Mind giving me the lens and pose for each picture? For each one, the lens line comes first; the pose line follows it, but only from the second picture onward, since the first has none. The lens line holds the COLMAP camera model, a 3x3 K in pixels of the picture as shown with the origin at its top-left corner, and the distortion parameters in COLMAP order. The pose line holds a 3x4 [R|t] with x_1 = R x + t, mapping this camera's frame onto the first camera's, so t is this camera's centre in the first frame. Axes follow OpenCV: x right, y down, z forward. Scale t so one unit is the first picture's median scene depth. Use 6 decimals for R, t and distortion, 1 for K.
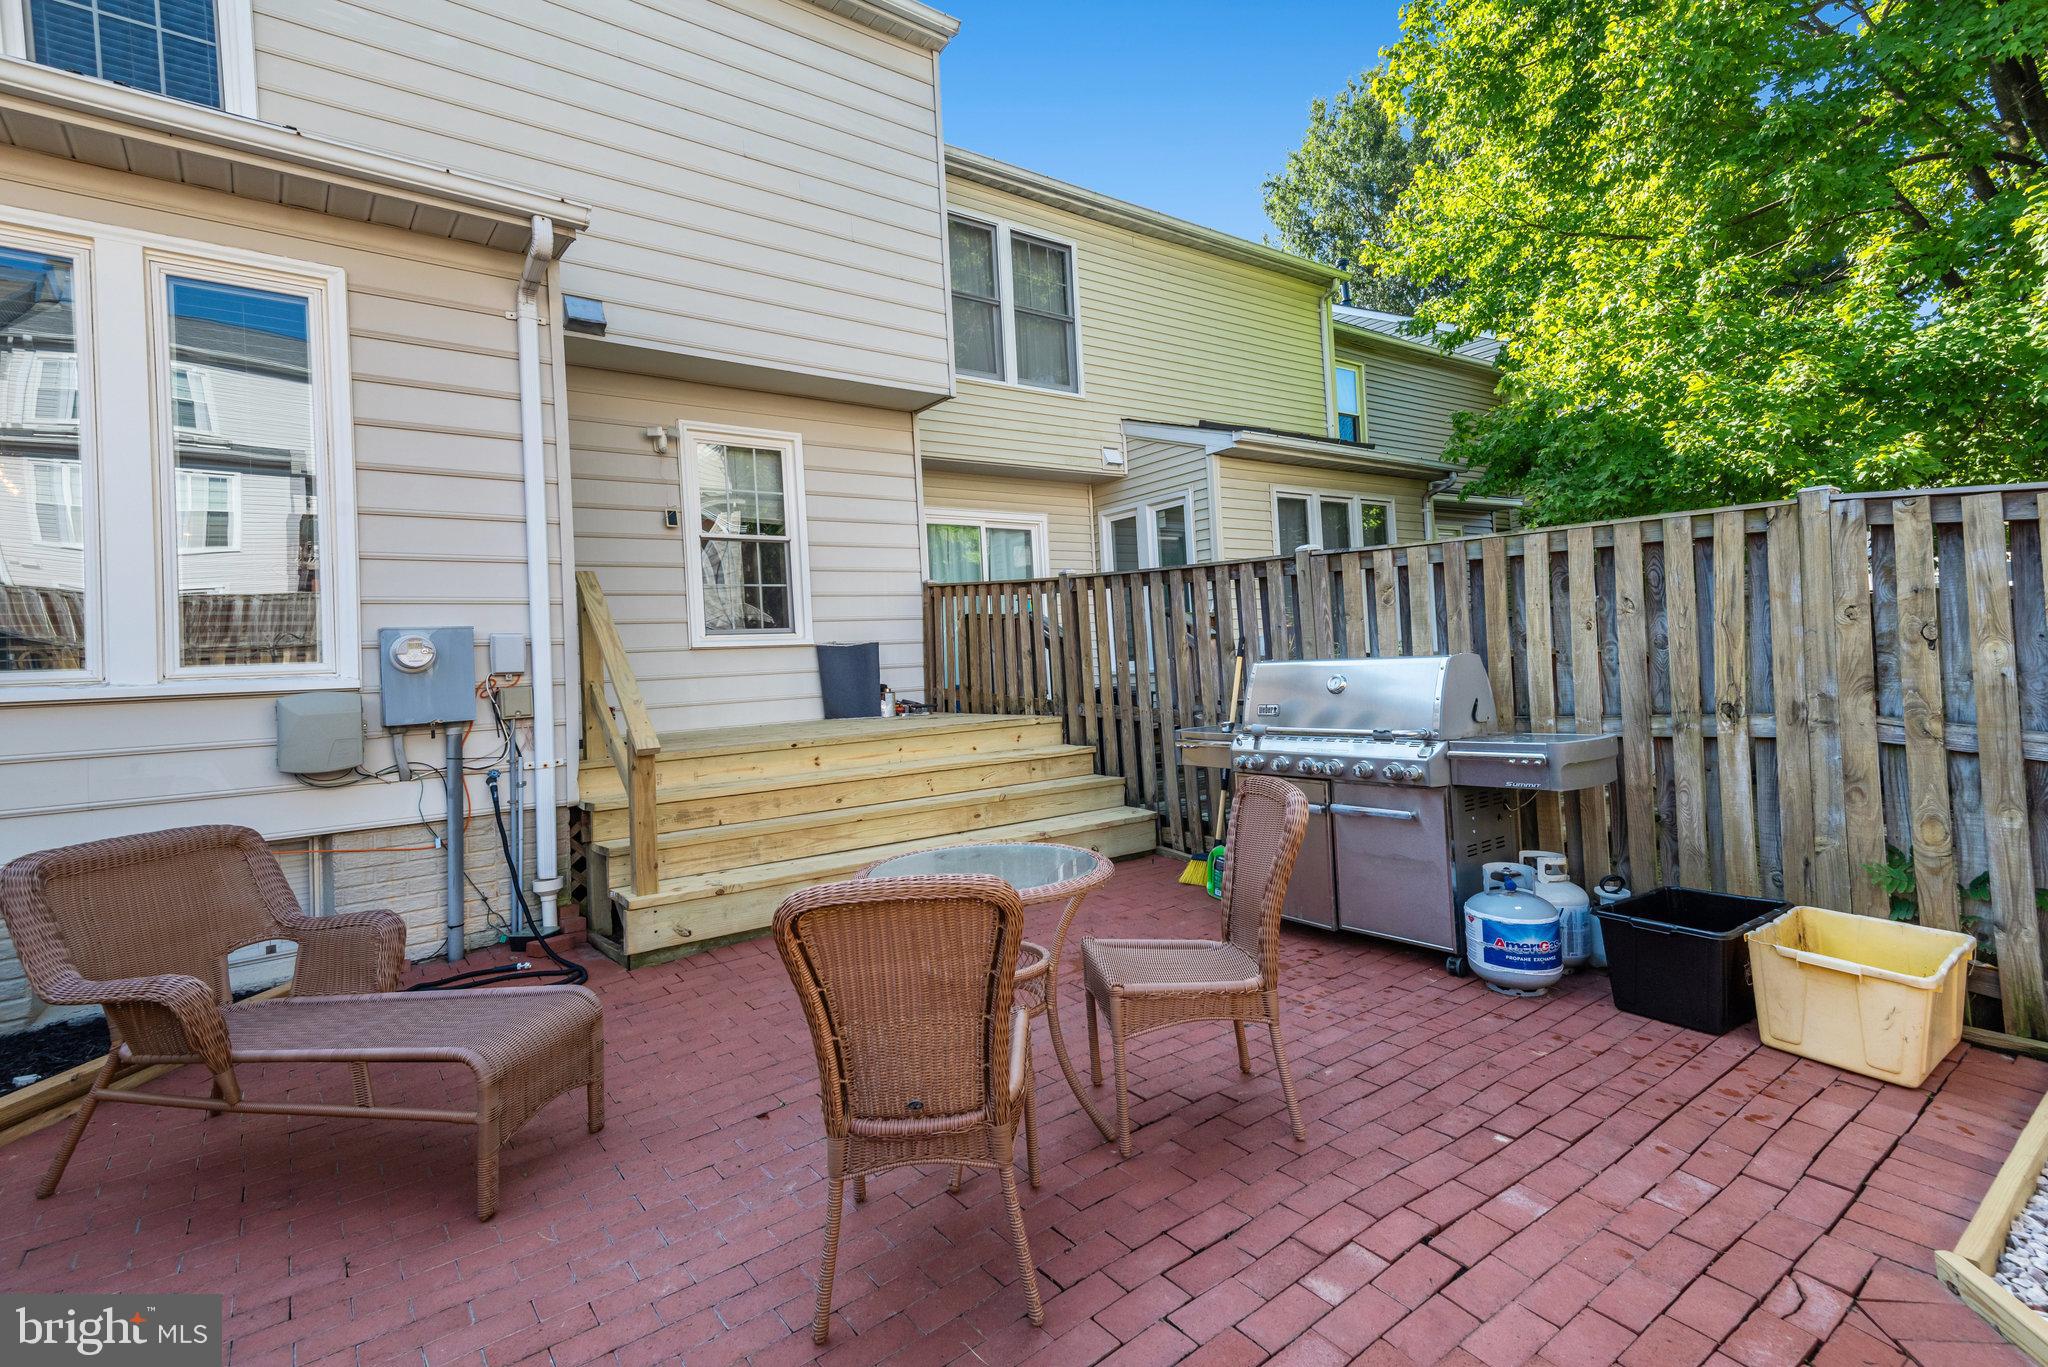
lens RADIAL K [[960.6, 0, 1044.1], [0, 960.6, 640.9], [0, 0, 1]] dist [0.053749, -0.003869]
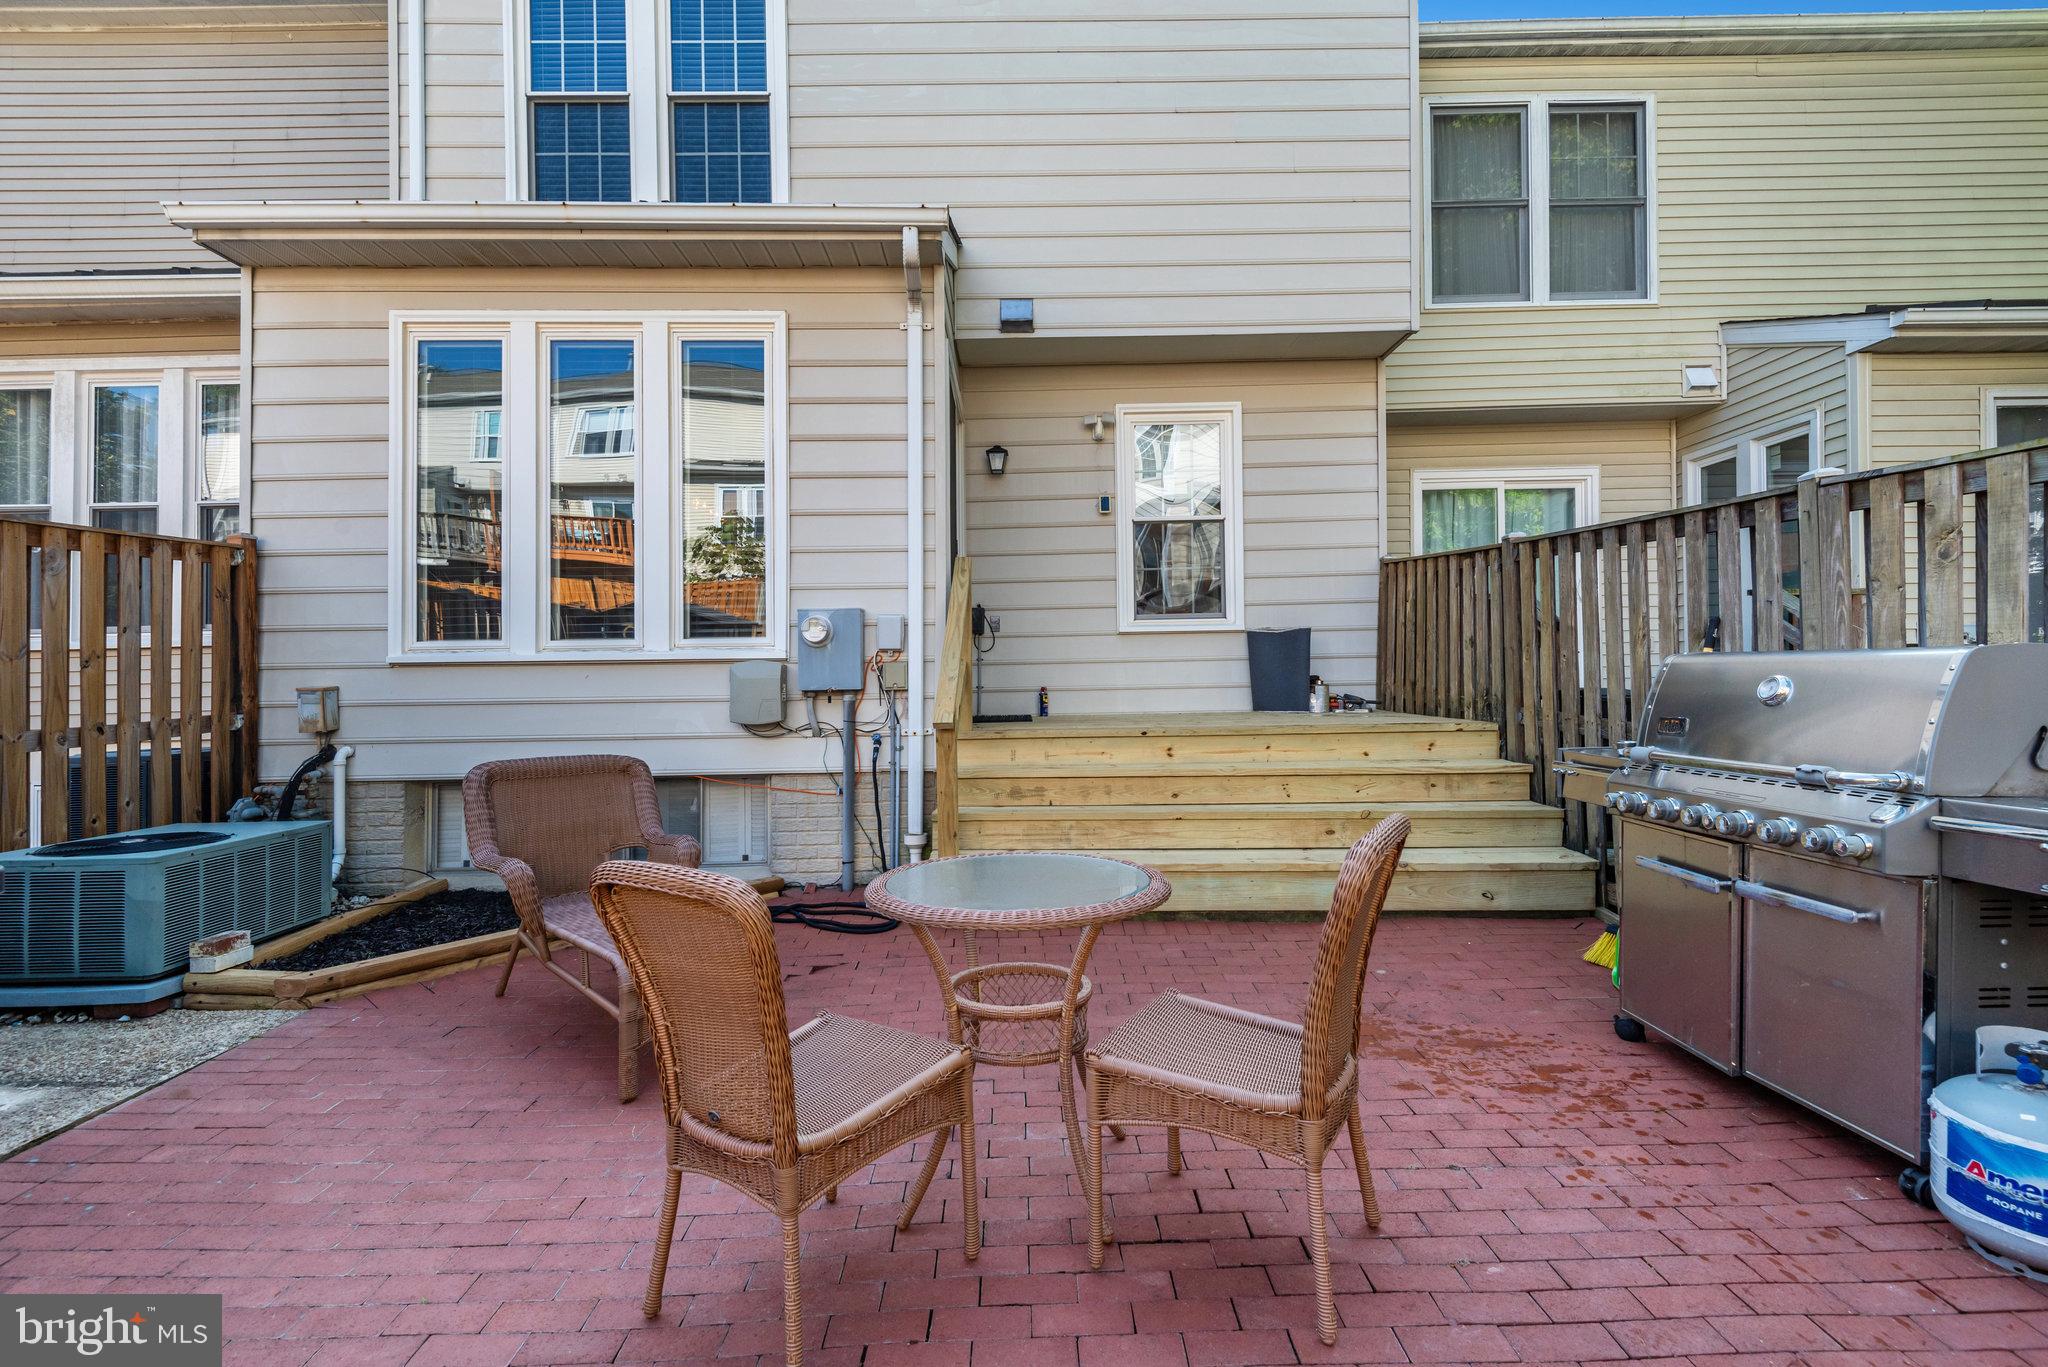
lens RADIAL K [[982.1, 0, 1035.9], [0, 982.1, 692.9], [0, 0, 1]] dist [0.012003, -0.008530]
pose [[0.803794, 0.045093, -0.593196, 0.229849], [-0.009305, 0.997954, 0.063252, 0.008396], [0.594835, -0.045322, 0.802569, 0.165096]]
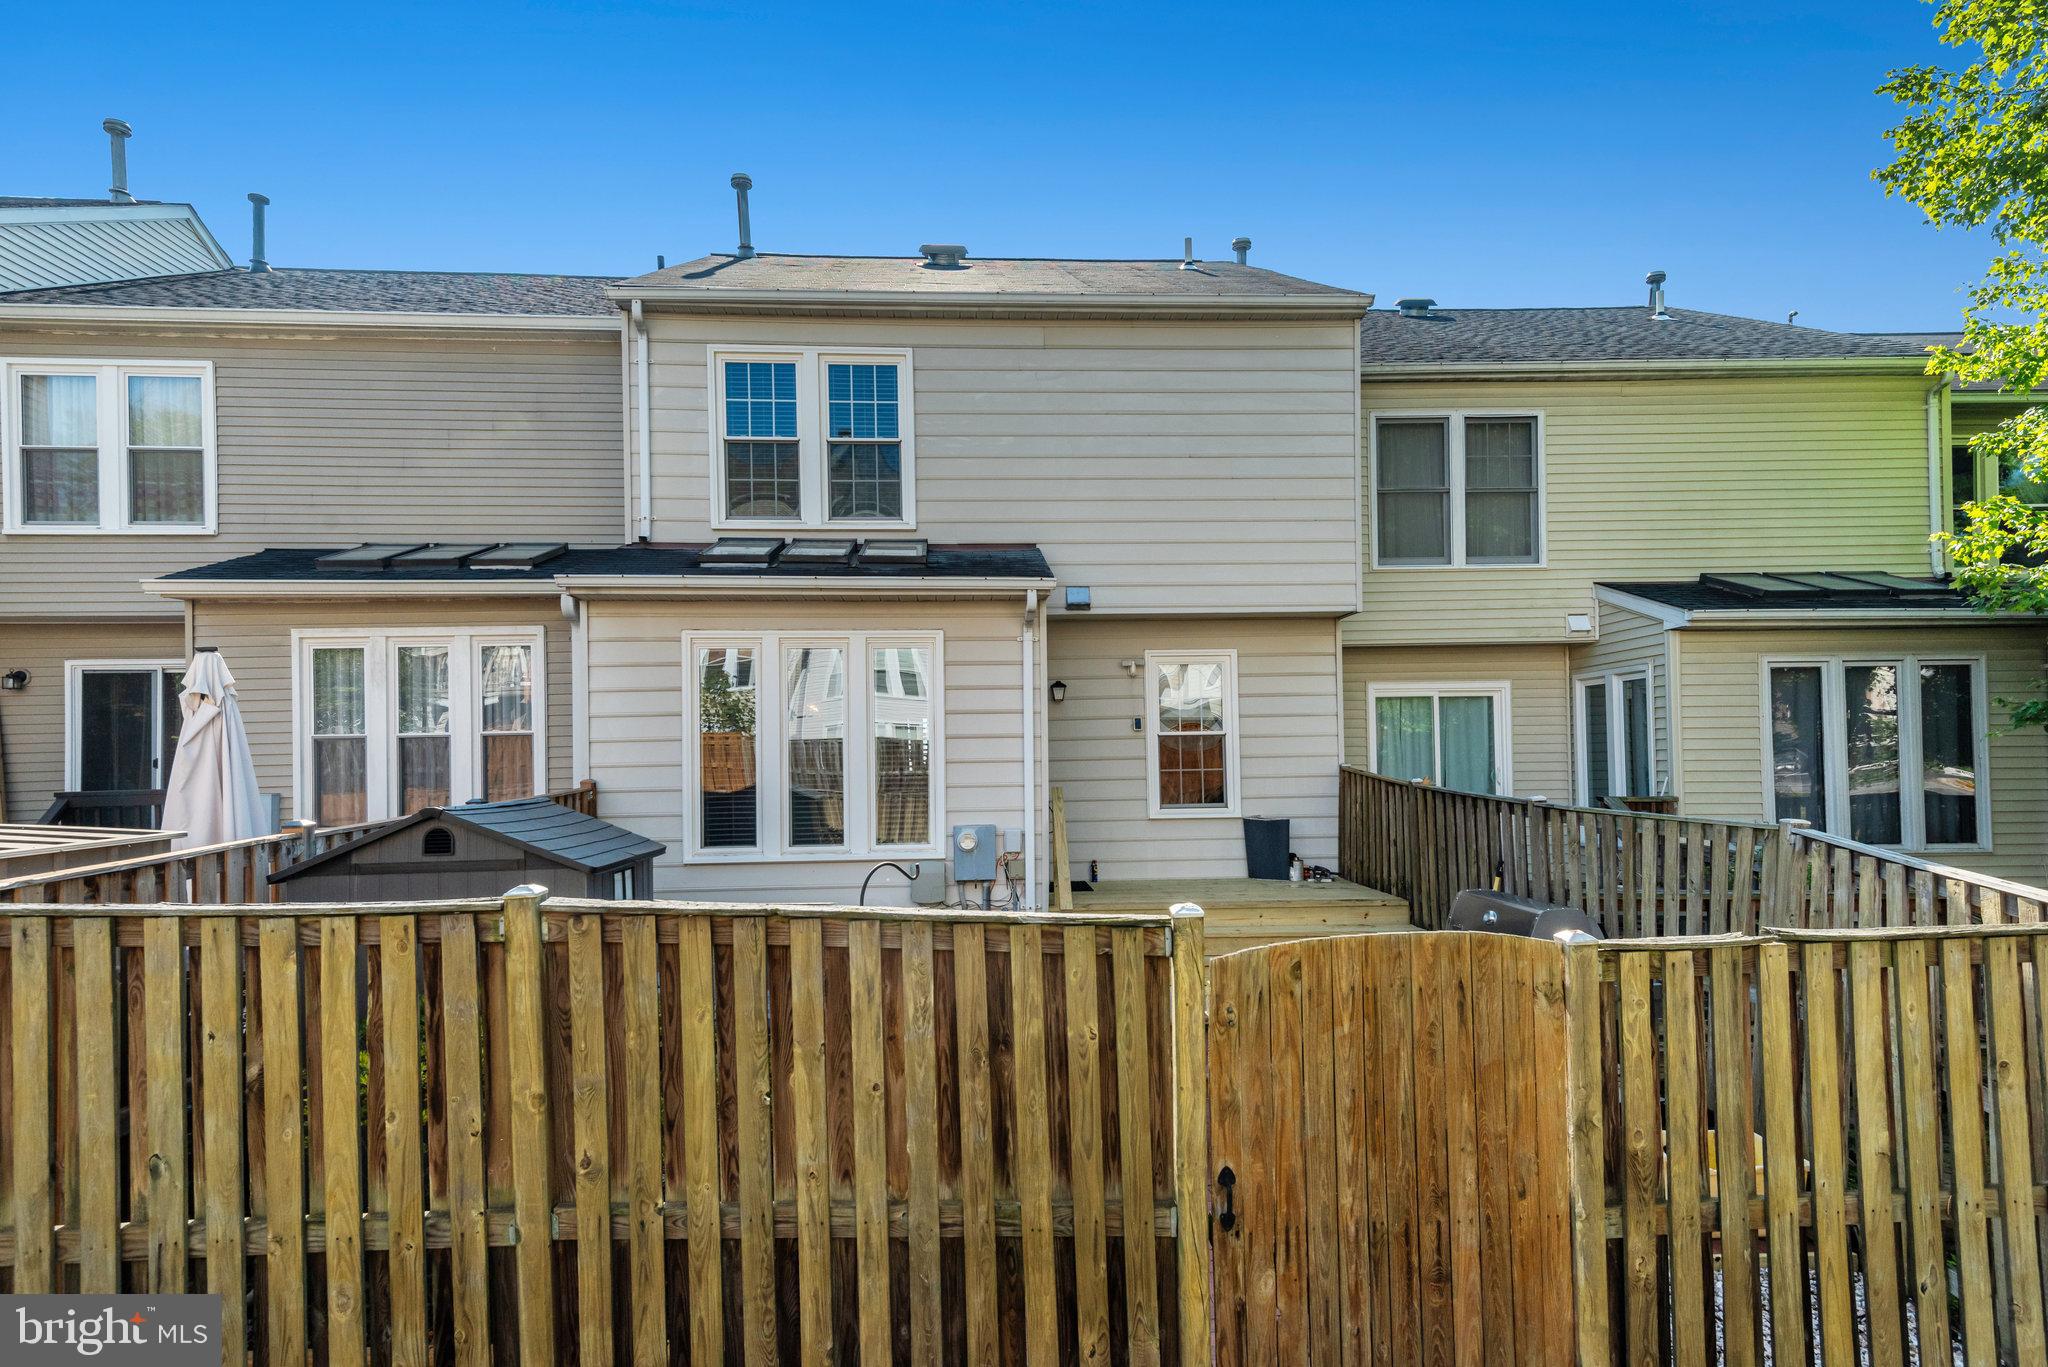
lens RADIAL K [[1132.7, 0, 1012.0], [0, 1132.7, 748.6], [0, 0, 1]] dist [0.045432, -0.000545]
pose [[0.817586, 0.024849, -0.575270, 0.520283], [-0.006417, 0.999400, 0.034049, -0.190855], [0.575770, -0.024146, 0.817255, -0.549836]]
